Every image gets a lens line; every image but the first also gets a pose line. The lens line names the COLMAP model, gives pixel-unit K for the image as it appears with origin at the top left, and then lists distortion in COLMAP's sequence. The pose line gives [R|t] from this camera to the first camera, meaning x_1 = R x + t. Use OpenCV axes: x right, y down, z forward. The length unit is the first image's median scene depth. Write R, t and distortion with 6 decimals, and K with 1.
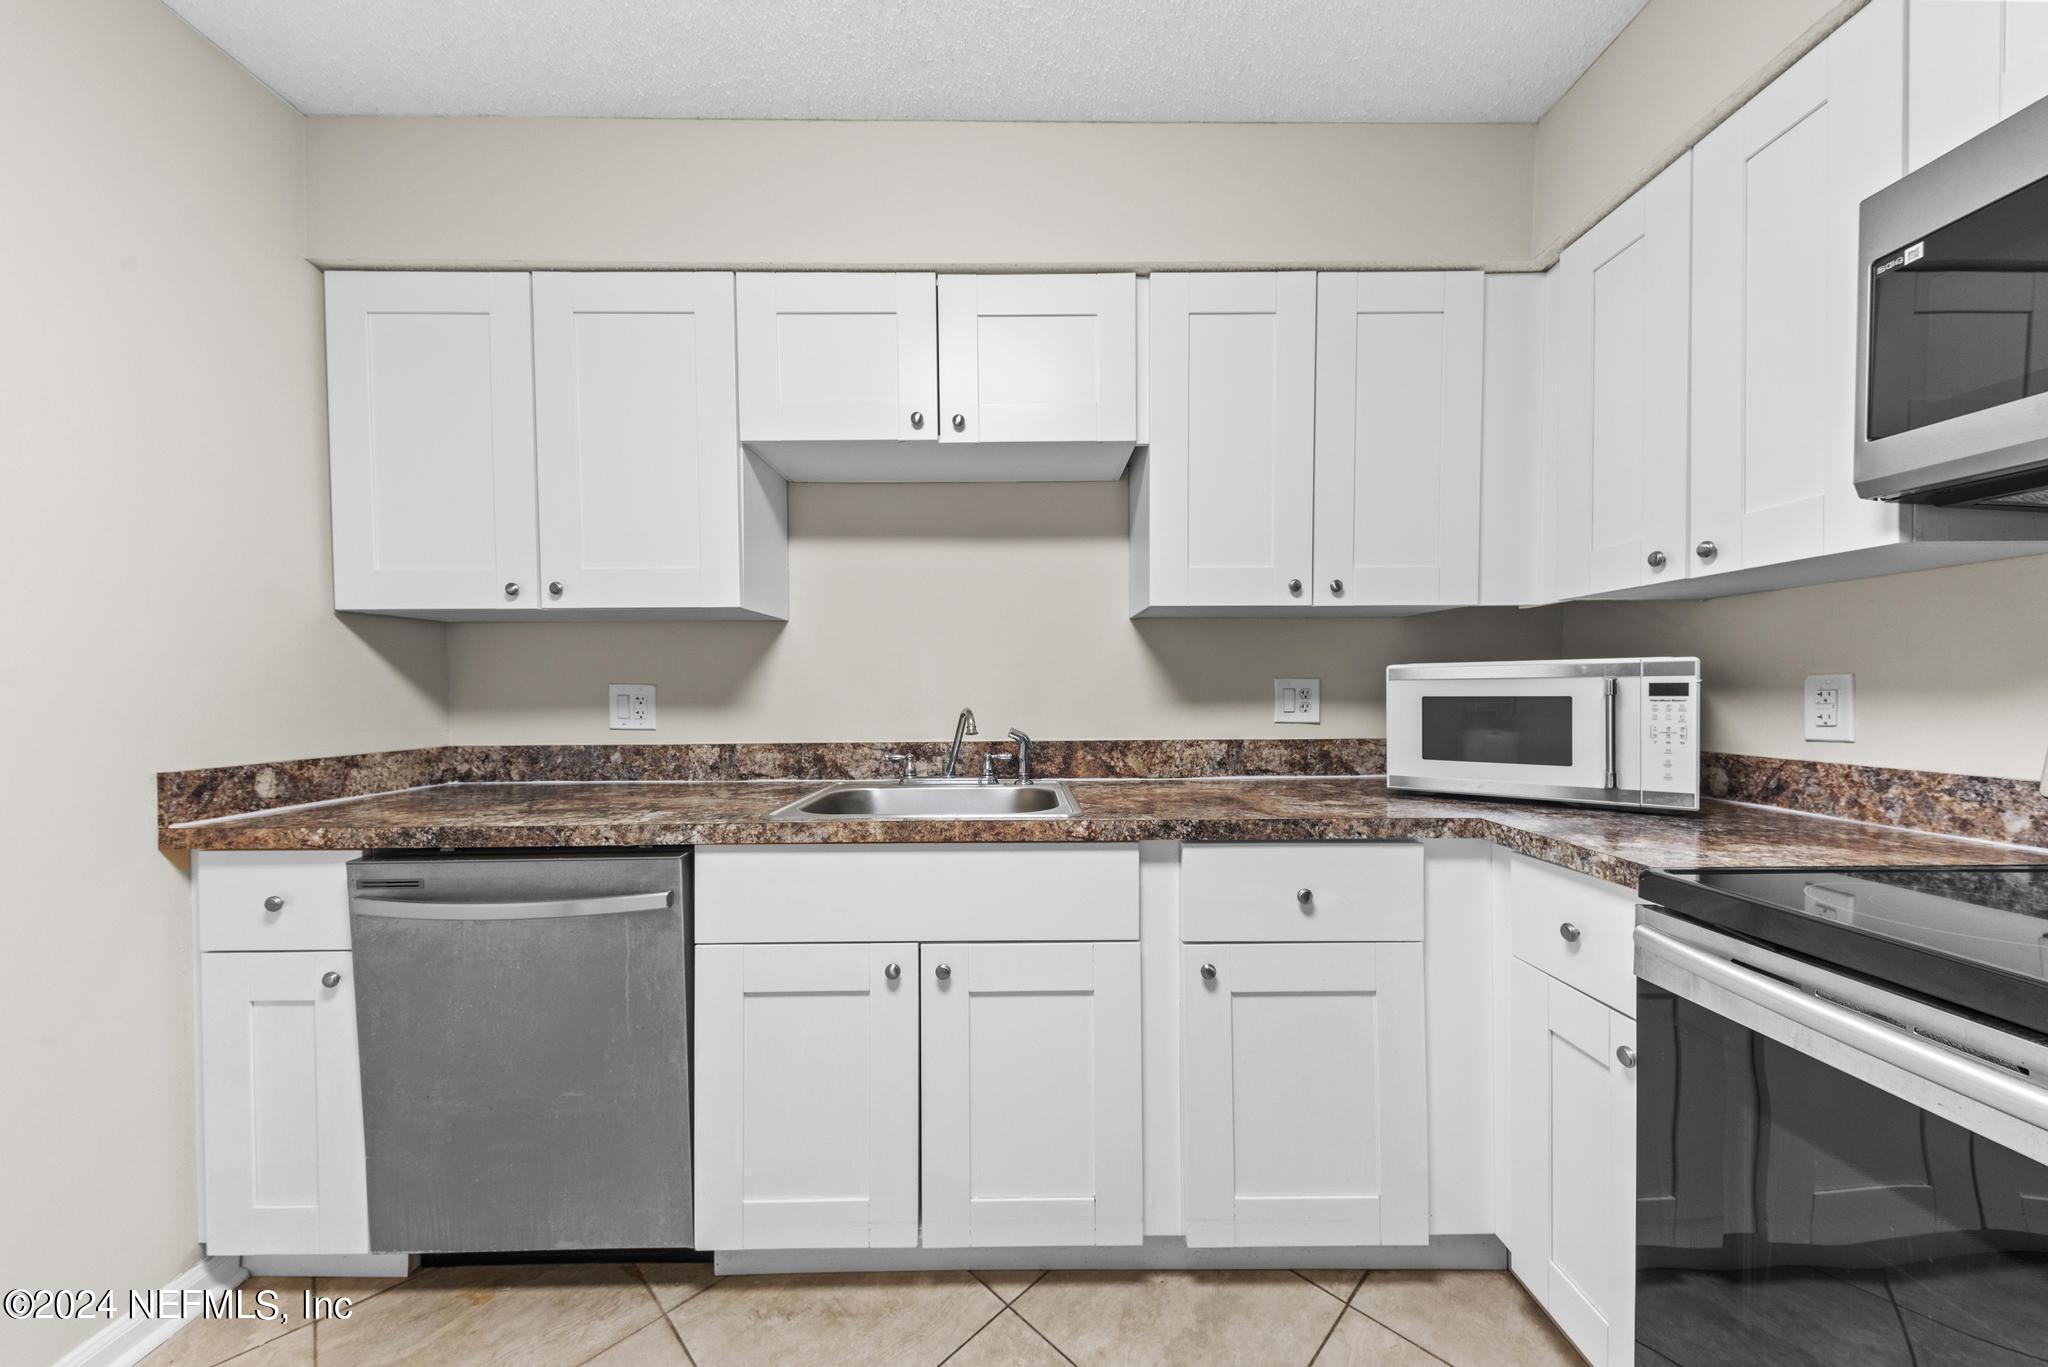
lens RADIAL K [[700.1, 0, 1023.1], [0, 700.1, 697.2], [0, 0, 1]] dist [0.000806, -0.000361]
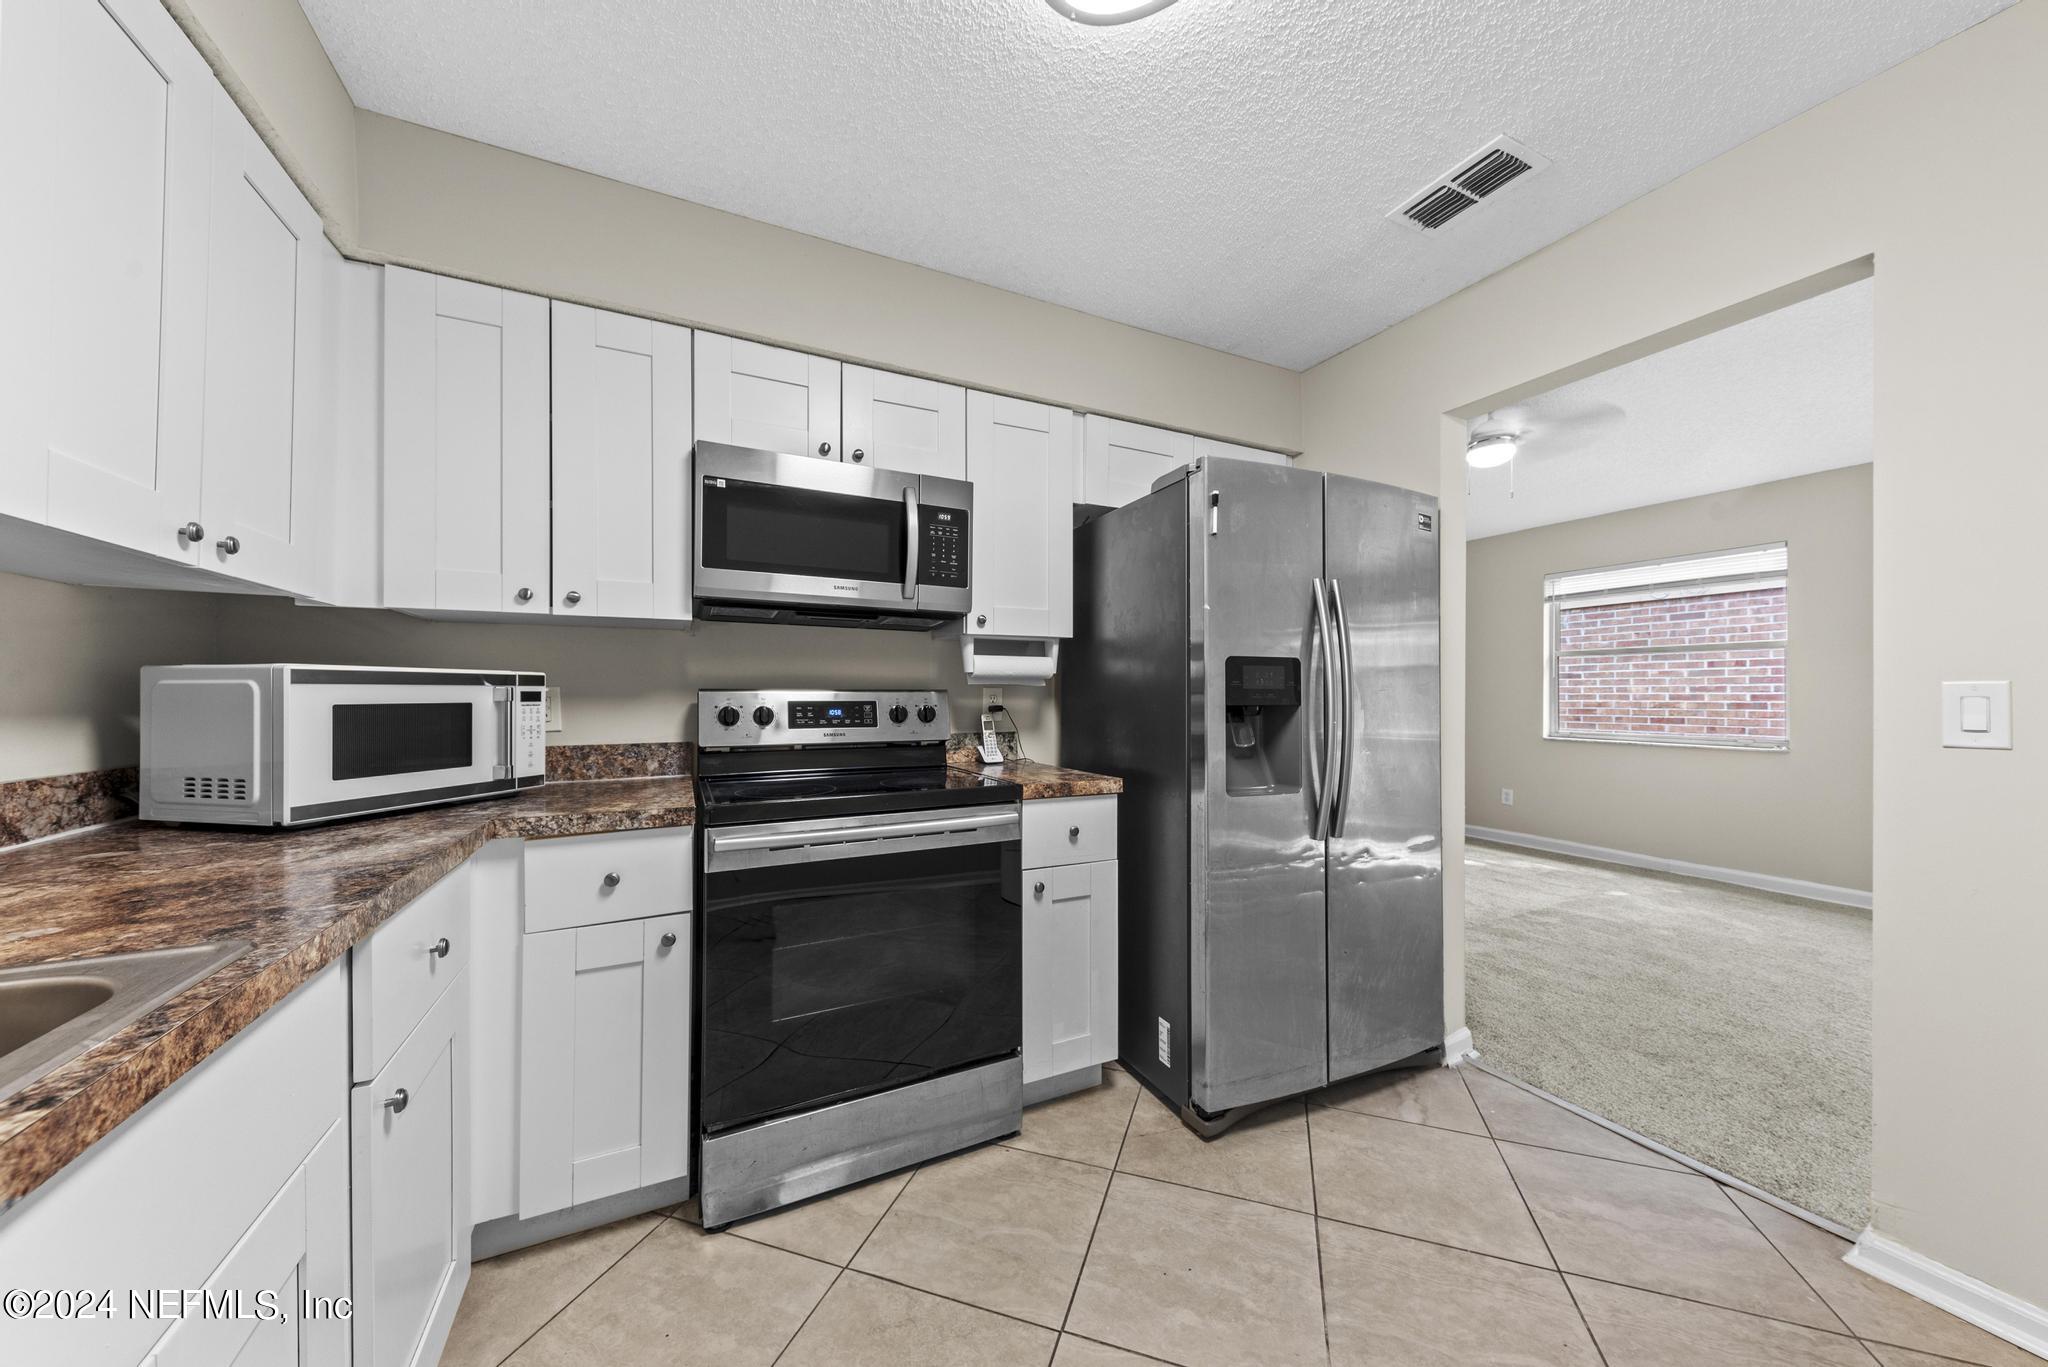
lens RADIAL K [[700.1, 0, 1025.1], [0, 700.1, 689.4], [0, 0, 1]] dist [0.000806, -0.000361]
pose [[-0.441087, 0.012656, 0.897375, -0.616338], [0.013847, 0.999878, -0.007296, -0.002436], [-0.897357, 0.009208, -0.441209, 0.720442]]
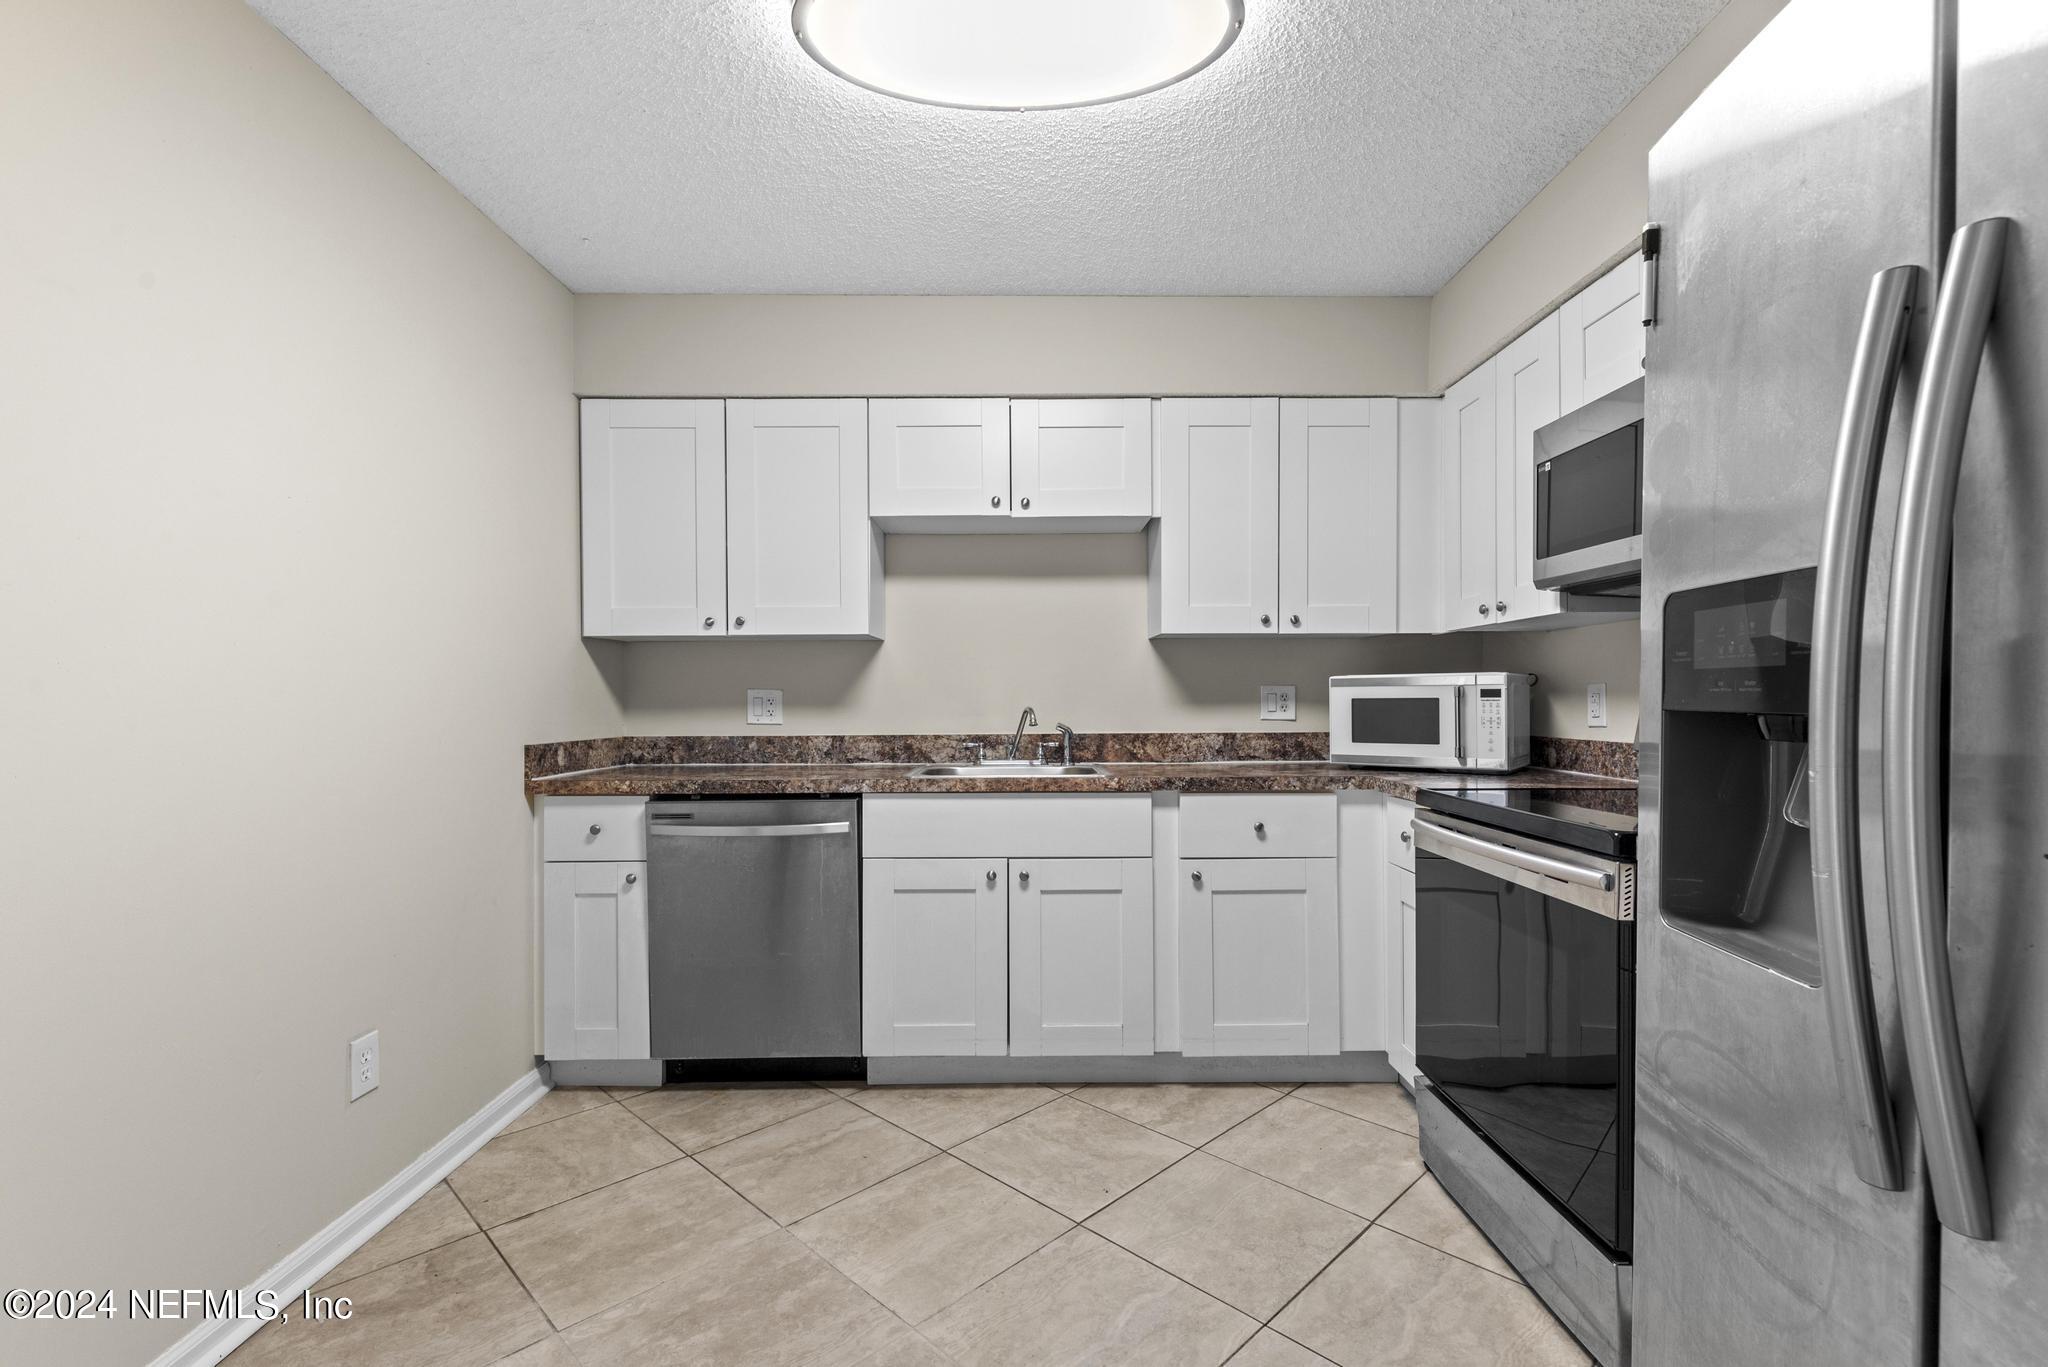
lens RADIAL K [[889.3, 0, 1025.3], [0, 889.3, 696.9], [0, 0, 1]] dist [-0.005585, 0.000053]
pose [[0.999999, 0.001459, -0.000369, -0.108417], [-0.001464, 0.999918, -0.012706, 0.022461], [0.000350, 0.012706, 0.999919, -0.933867]]
